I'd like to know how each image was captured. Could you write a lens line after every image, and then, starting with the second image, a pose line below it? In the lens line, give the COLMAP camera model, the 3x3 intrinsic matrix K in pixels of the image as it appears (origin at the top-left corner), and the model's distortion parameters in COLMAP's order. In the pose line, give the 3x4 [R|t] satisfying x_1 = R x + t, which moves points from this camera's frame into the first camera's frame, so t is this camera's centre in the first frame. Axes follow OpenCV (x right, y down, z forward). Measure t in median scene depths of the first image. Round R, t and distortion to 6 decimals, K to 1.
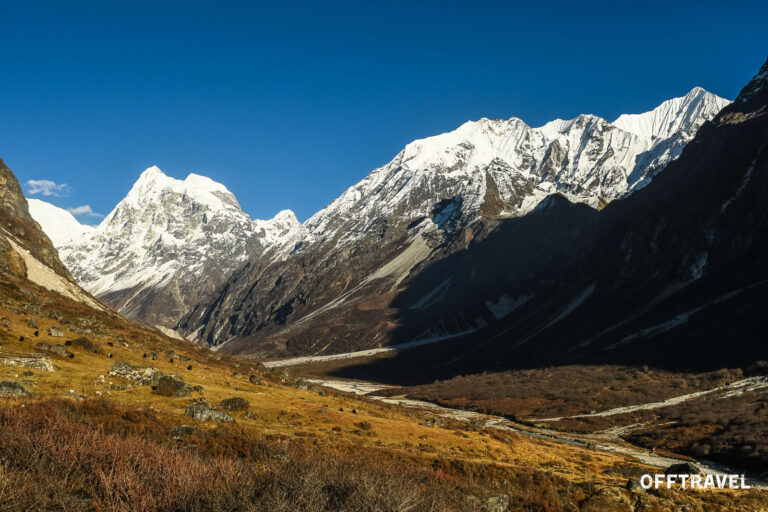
lens RADIAL K [[799.3, 0, 384.0], [0, 799.3, 256.0], [0, 0, 1]] dist [-0.034750, -0.012815]
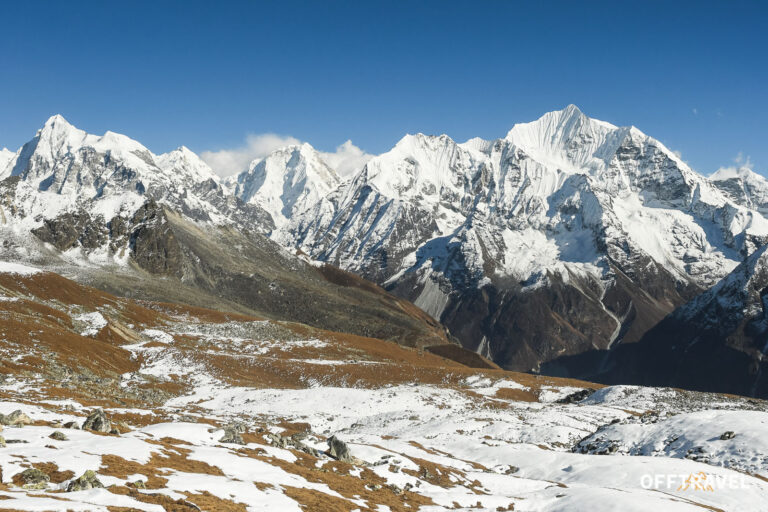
lens RADIAL K [[799.3, 0, 384.0], [0, 799.3, 256.0], [0, 0, 1]] dist [-0.034750, -0.012815]
pose [[0.961365, -0.010811, 0.275065, -0.283870], [-0.036645, 0.985309, 0.166804, -0.201848], [-0.272827, -0.170439, 0.946845, -0.188863]]
